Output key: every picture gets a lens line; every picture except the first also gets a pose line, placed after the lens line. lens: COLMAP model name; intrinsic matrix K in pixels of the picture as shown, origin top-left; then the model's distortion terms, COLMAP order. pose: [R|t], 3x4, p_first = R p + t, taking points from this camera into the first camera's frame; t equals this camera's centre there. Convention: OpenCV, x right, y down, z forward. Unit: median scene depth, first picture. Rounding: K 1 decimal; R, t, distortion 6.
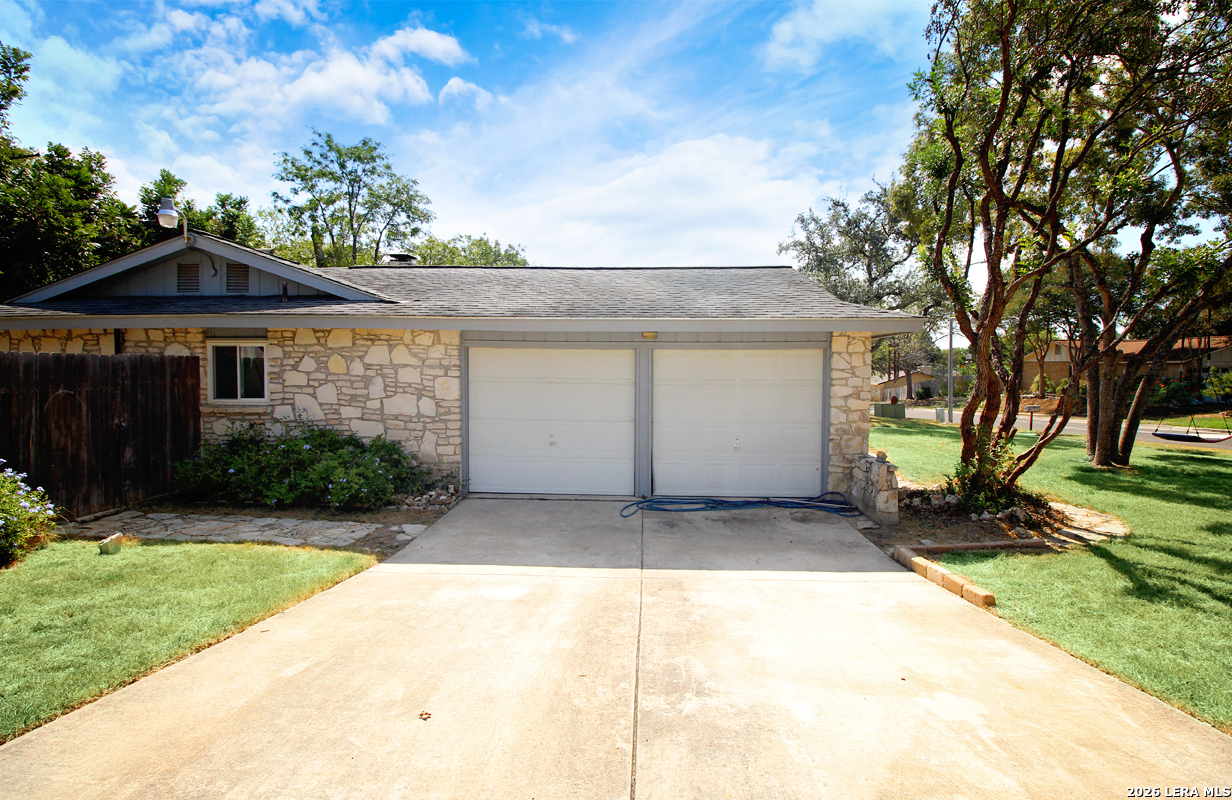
lens RADIAL K [[577.3, 0, 618.8], [0, 577.3, 401.3], [0, 0, 1]] dist [0.000501, -0.014197]
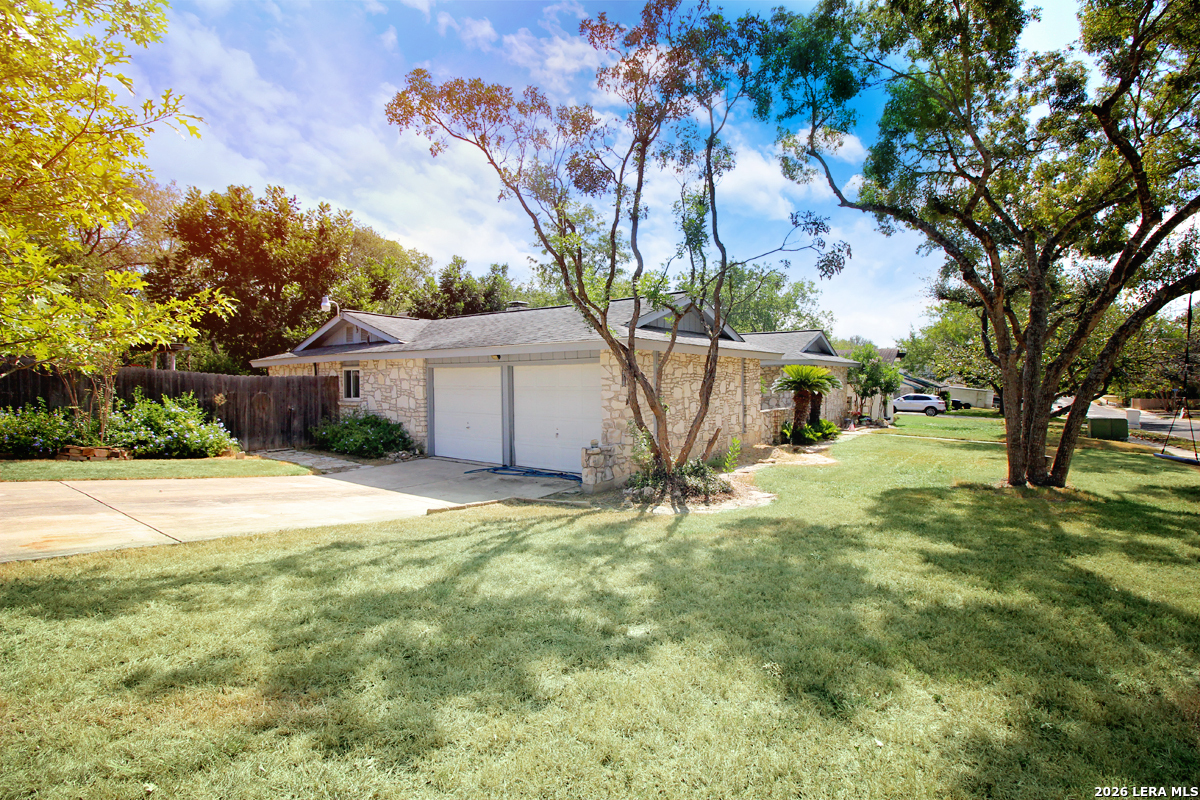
lens RADIAL K [[555.0, 0, 607.0], [0, 555.0, 392.9], [0, 0, 1]] dist [-0.000988, -0.013373]
pose [[0.830123, 0.001152, -0.557580, 1.065356], [-0.018443, 0.999507, -0.025394, 0.010060], [0.557276, 0.031363, 0.829735, -0.047620]]
